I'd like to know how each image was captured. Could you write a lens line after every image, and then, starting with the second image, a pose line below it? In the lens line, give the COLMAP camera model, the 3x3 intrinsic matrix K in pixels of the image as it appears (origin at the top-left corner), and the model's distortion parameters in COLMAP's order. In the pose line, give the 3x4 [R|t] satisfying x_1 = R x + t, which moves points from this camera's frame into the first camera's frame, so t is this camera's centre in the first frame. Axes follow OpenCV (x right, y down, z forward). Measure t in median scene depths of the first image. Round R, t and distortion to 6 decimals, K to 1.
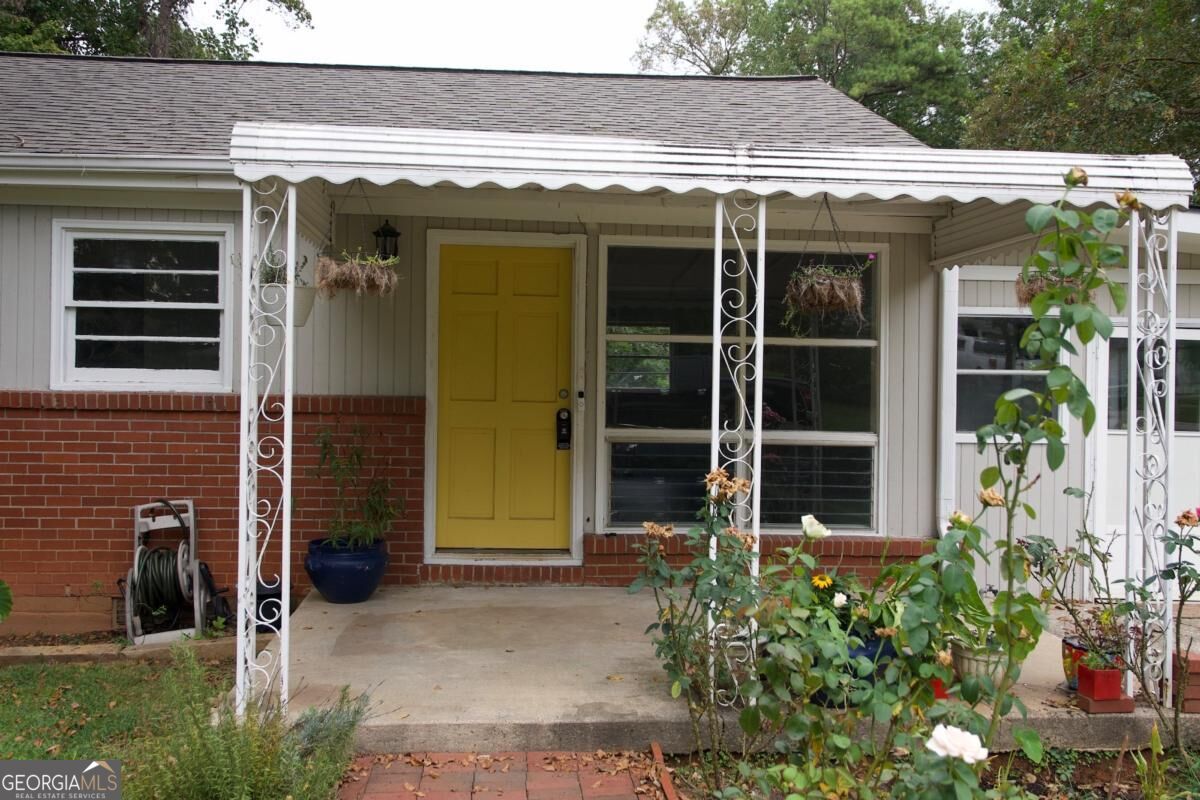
lens RADIAL K [[1210.2, 0, 598.6], [0, 1210.2, 400.0], [0, 0, 1]] dist [0.011355, 0.000000]
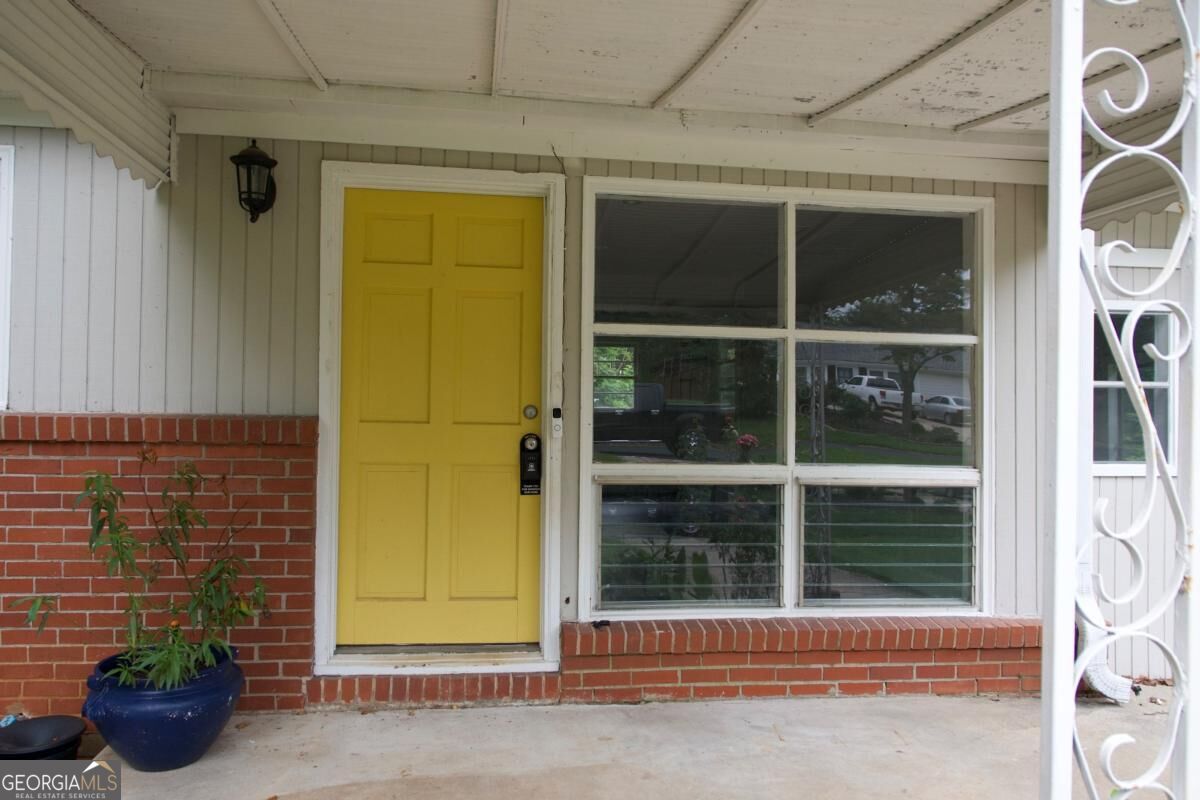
lens RADIAL K [[899.0, 0, 597.2], [0, 899.0, 396.8], [0, 0, 1]] dist [0.000390, 0.004132]
pose [[0.998899, -0.000318, 0.046917, -0.015566], [0.001493, 0.999686, -0.025005, -0.001120], [-0.046895, 0.025048, 0.998586, 0.506207]]
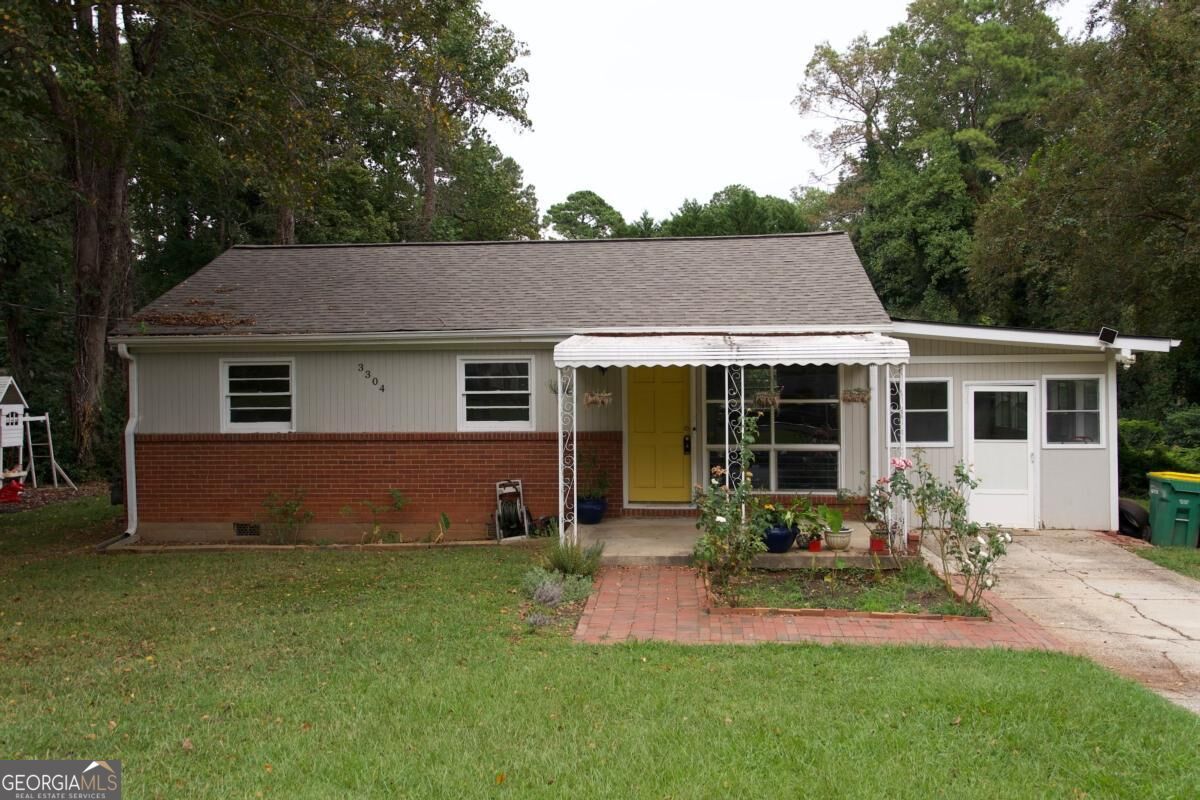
lens RADIAL K [[1066.5, 0, 599.5], [0, 1066.5, 398.8], [0, 0, 1]] dist [0.010047, 0.004591]
pose [[0.986324, -0.021766, -0.163372, 0.129727], [0.022203, 0.999753, 0.000848, -0.063487], [0.163313, -0.004464, 0.986564, -0.889444]]
